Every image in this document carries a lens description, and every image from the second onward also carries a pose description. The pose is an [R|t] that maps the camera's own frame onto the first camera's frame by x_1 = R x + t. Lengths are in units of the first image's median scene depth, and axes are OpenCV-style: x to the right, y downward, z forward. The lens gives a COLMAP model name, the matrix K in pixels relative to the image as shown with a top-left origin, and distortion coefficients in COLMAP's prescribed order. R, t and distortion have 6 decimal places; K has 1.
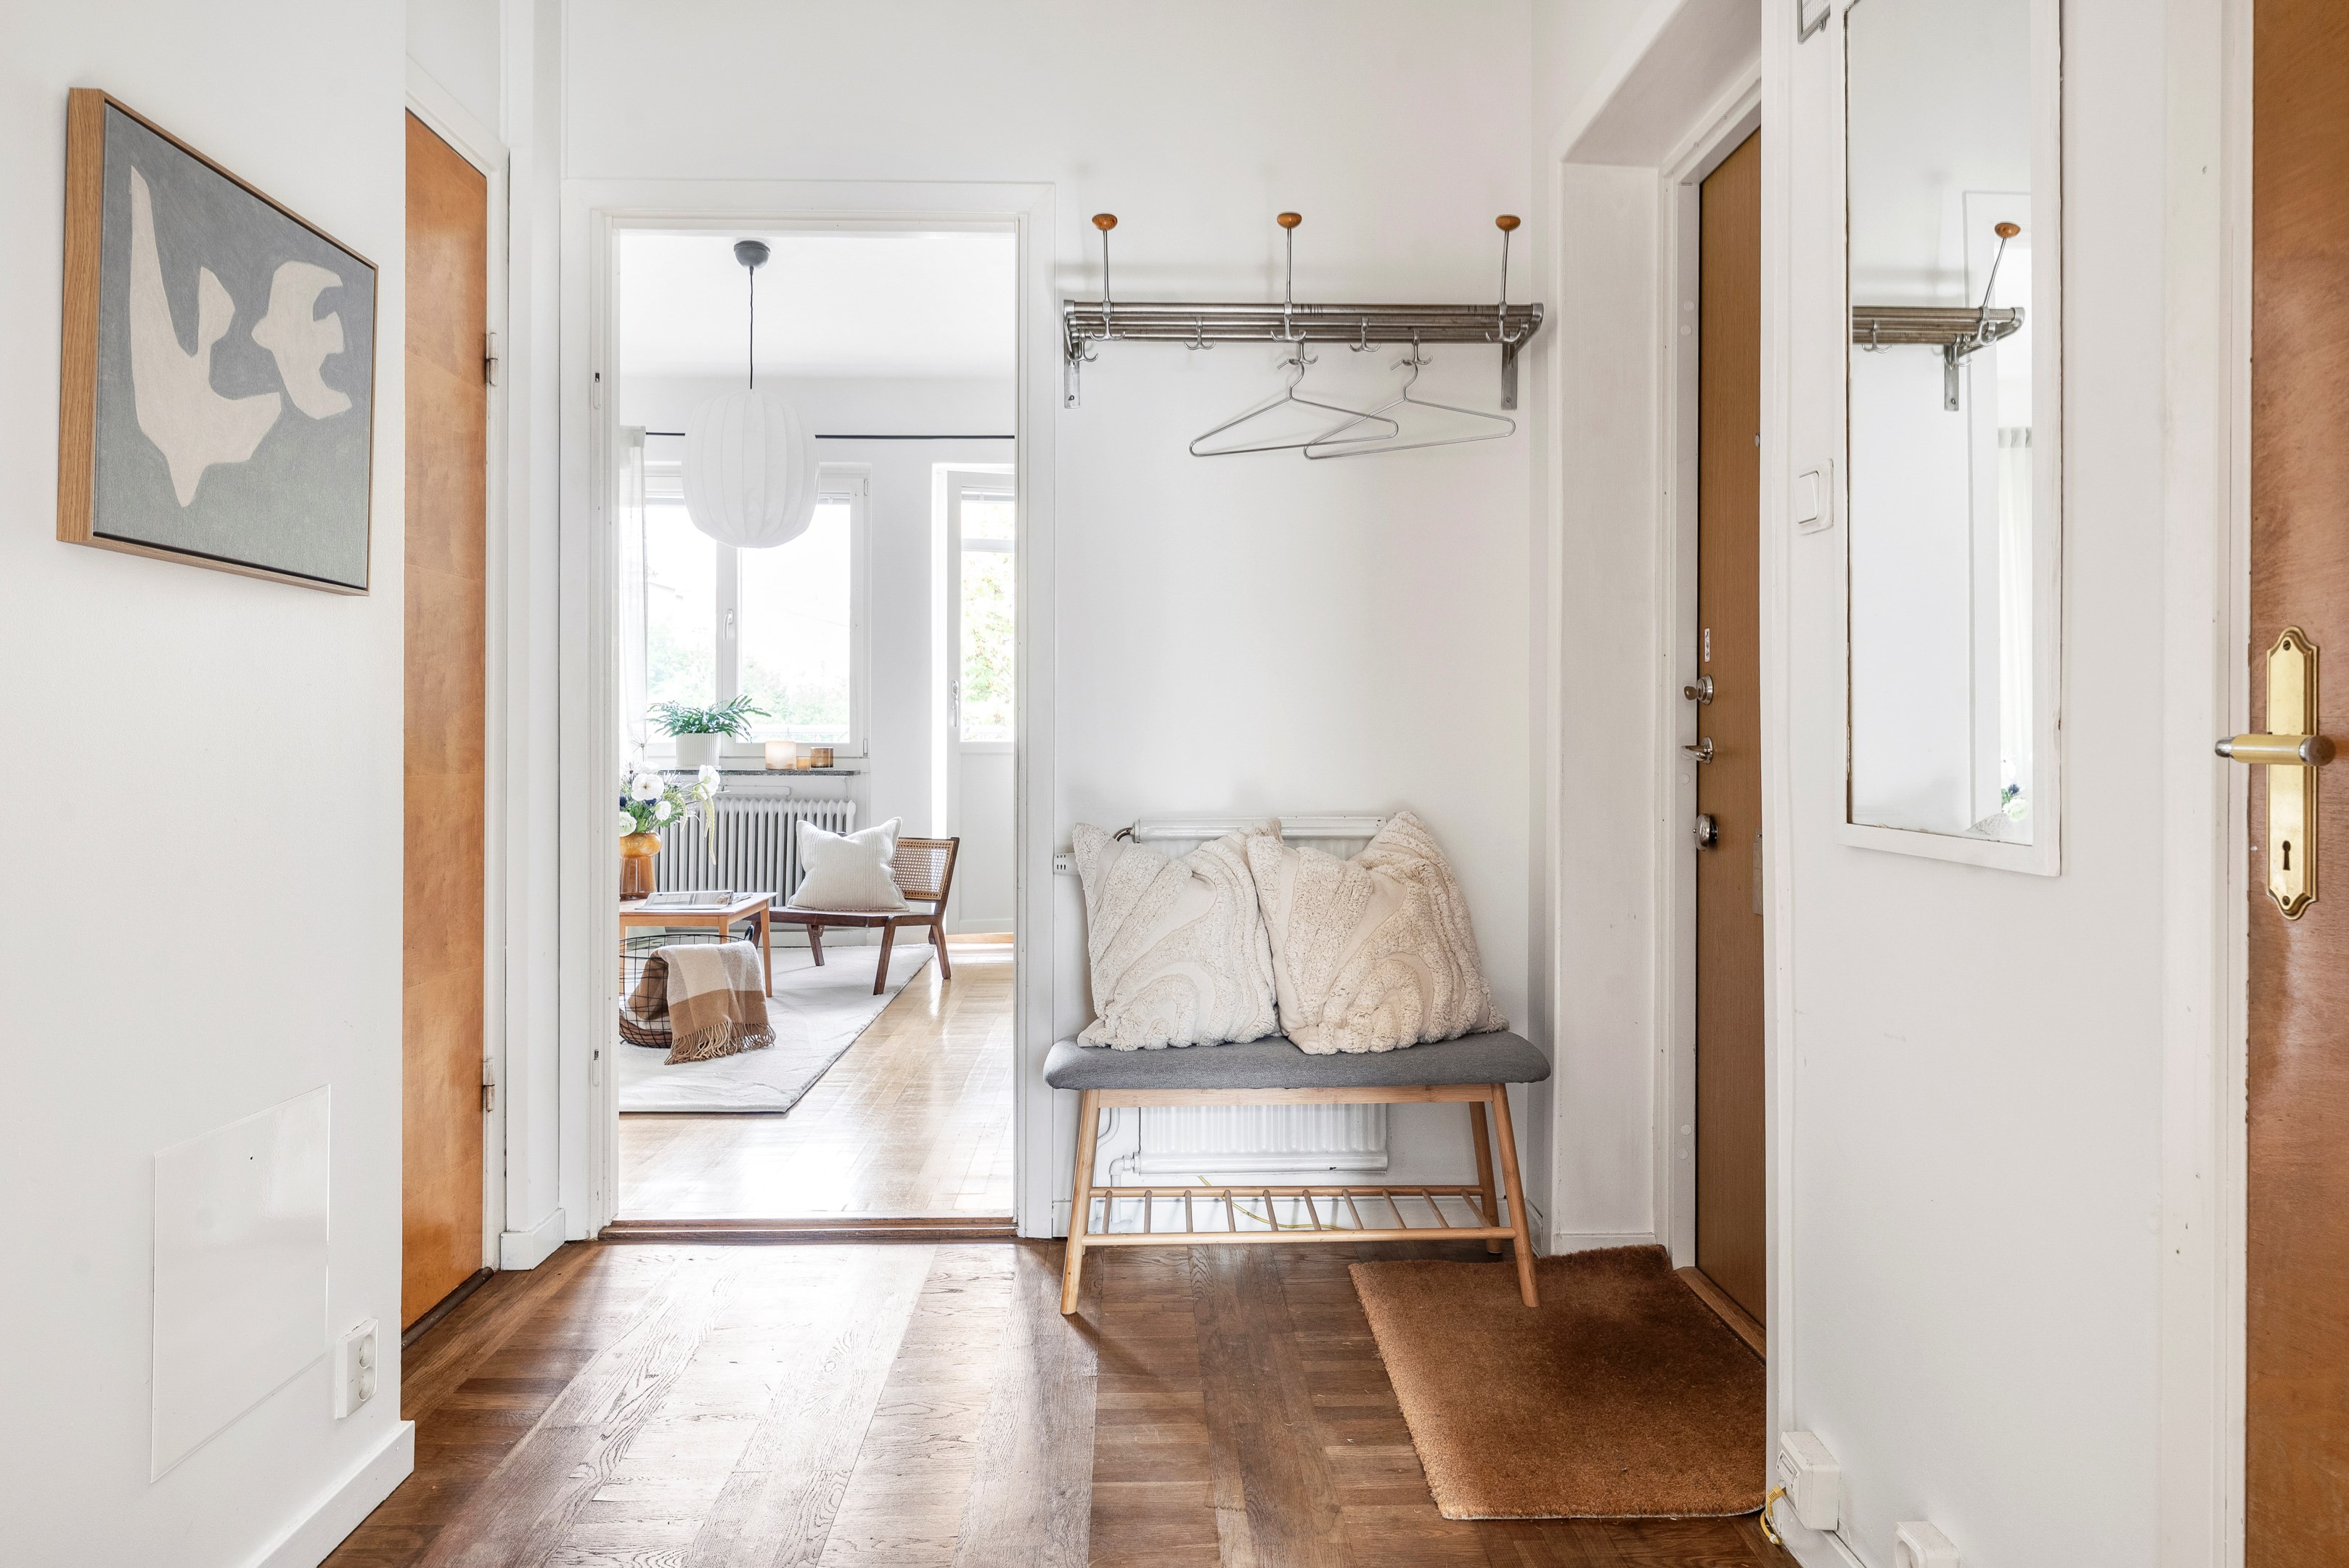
lens RADIAL K [[1547.6, 0, 1175.5], [0, 1547.6, 736.7], [0, 0, 1]] dist [-0.004271, -0.000589]
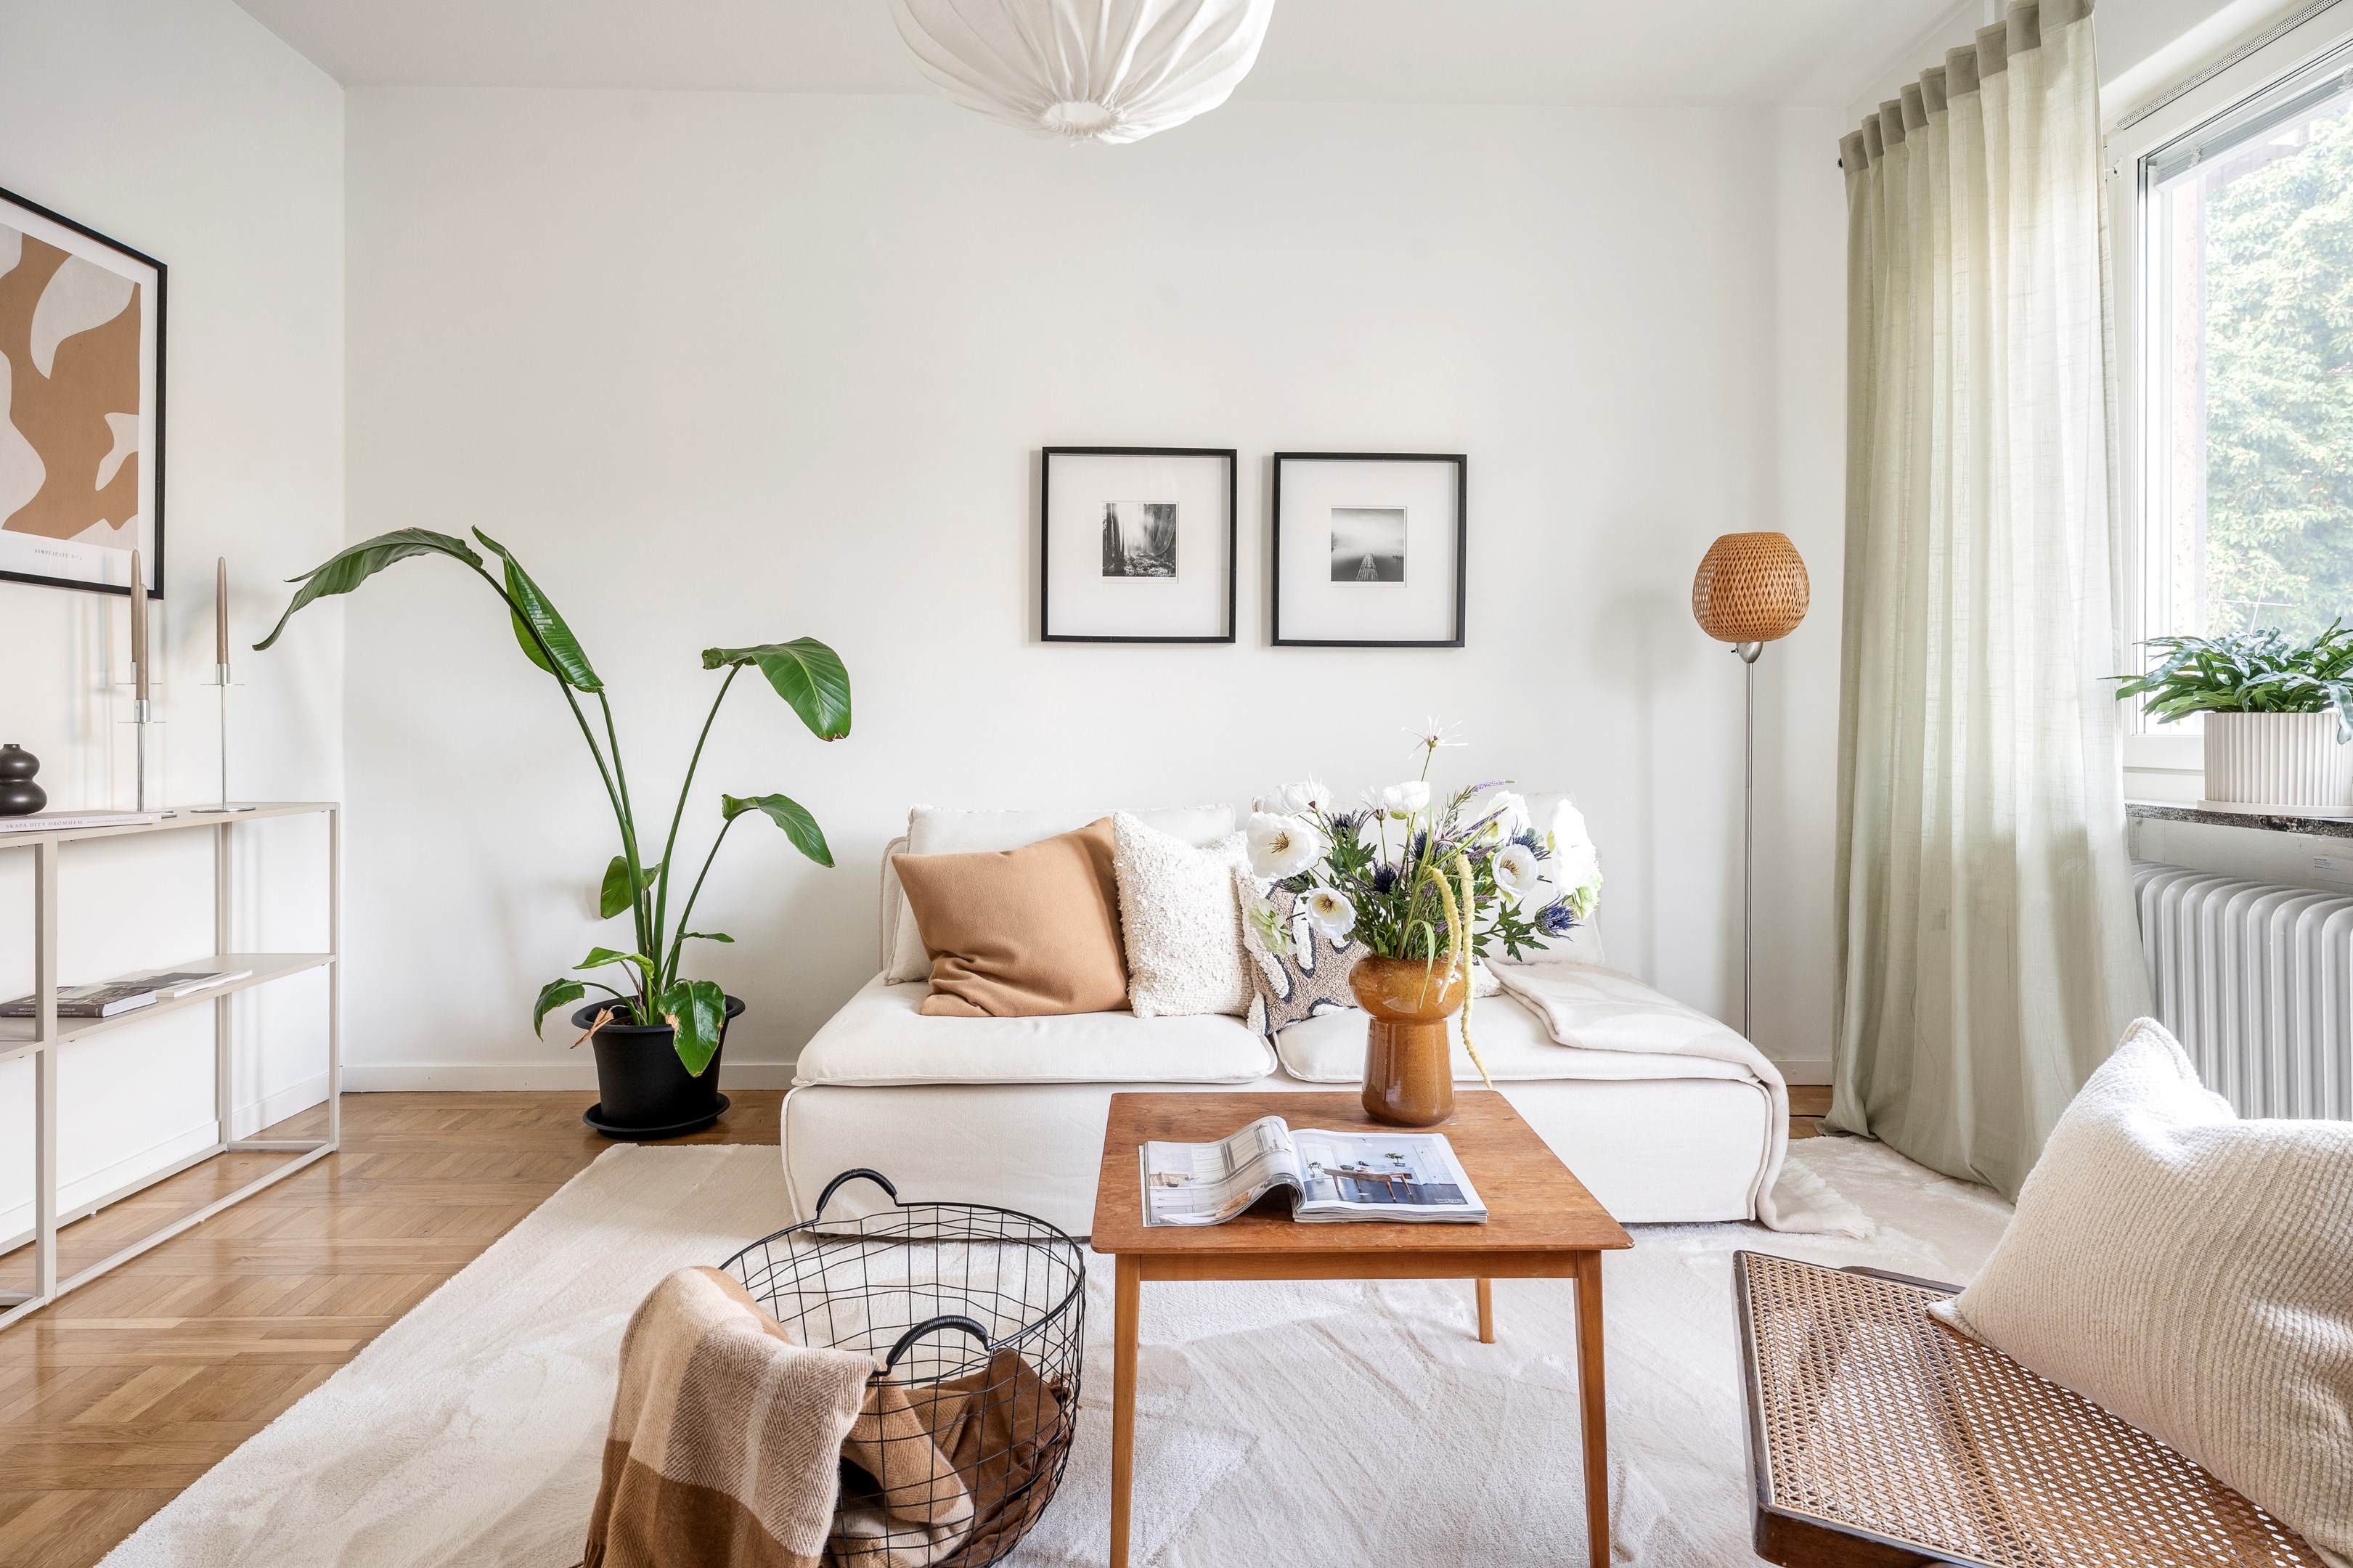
lens RADIAL K [[1300.1, 0, 1171.9], [0, 1300.1, 724.9], [0, 0, 1]] dist [0.003884, 0.000580]
pose [[0.011233, 0.002450, -0.999934, -0.007353], [-0.002071, 0.999995, 0.002427, 0.000754], [0.999935, 0.002044, 0.011238, 0.830866]]
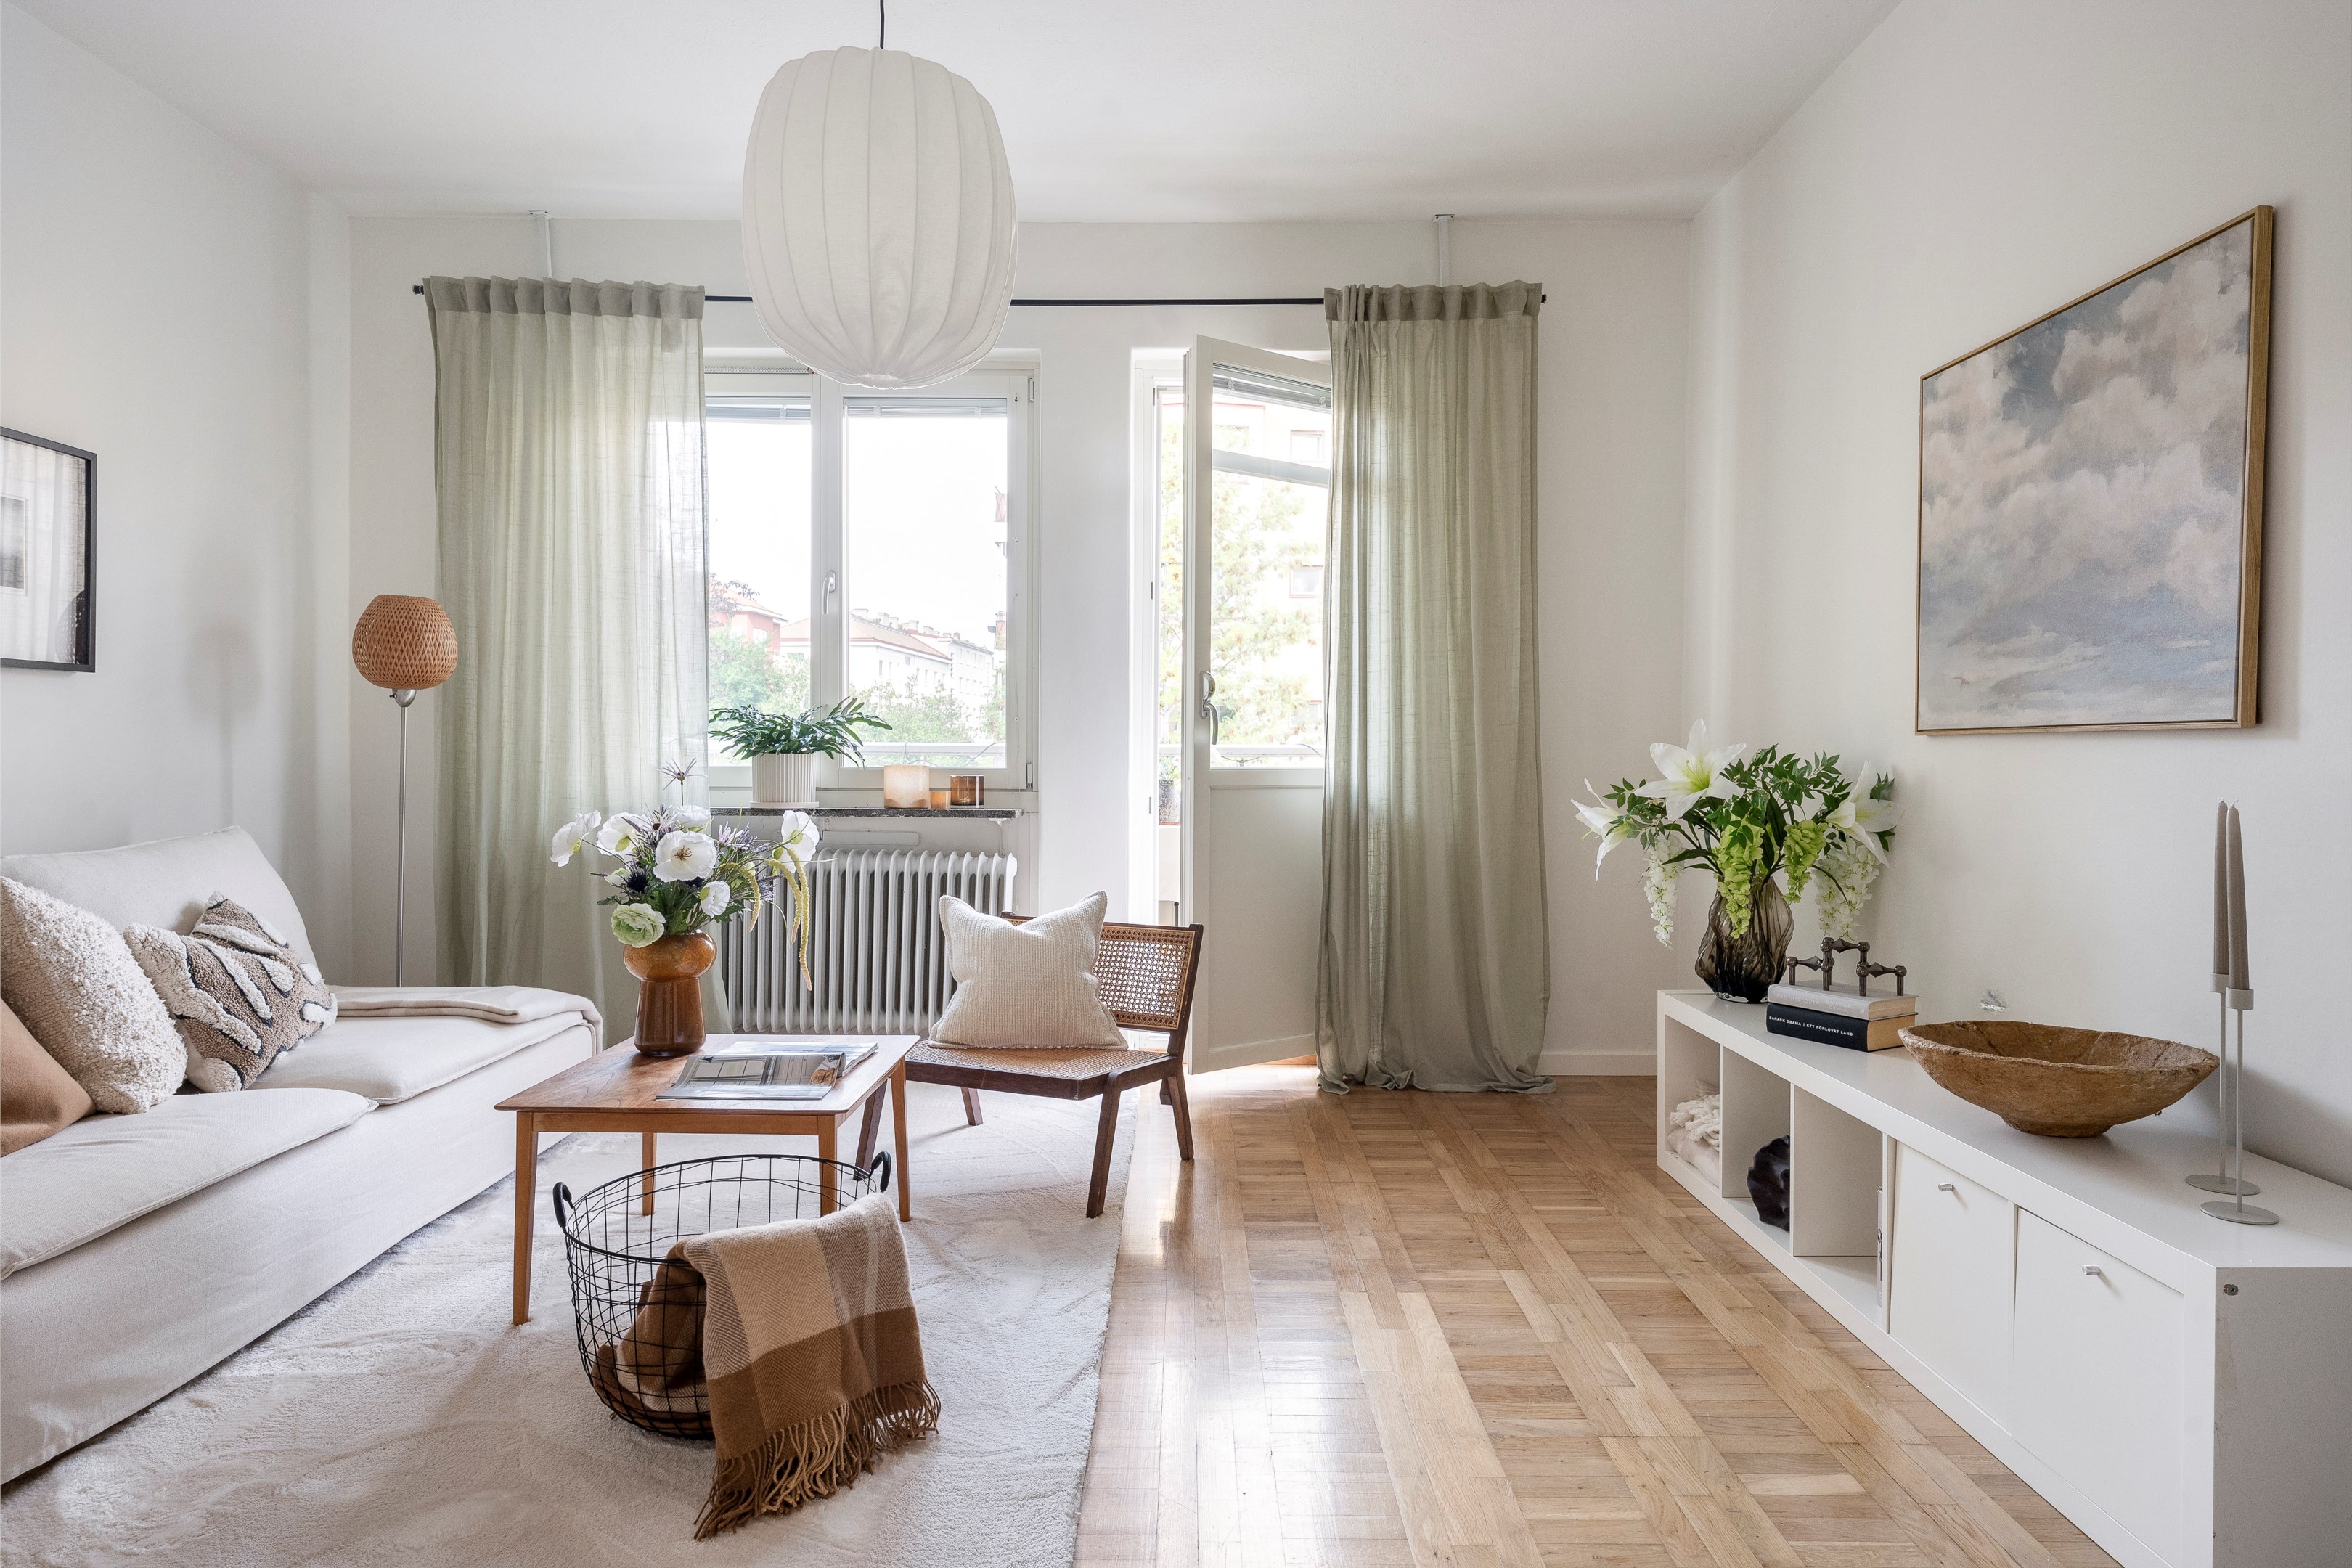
lens RADIAL K [[1374.5, 0, 1176.5], [0, 1374.5, 790.0], [0, 0, 1]] dist [-0.002982, -0.000851]
pose [[0.999592, 0.005918, -0.027961, -0.136397], [-0.005209, 0.999665, 0.025361, -0.002593], [0.028101, -0.025205, 0.999287, 0.457019]]
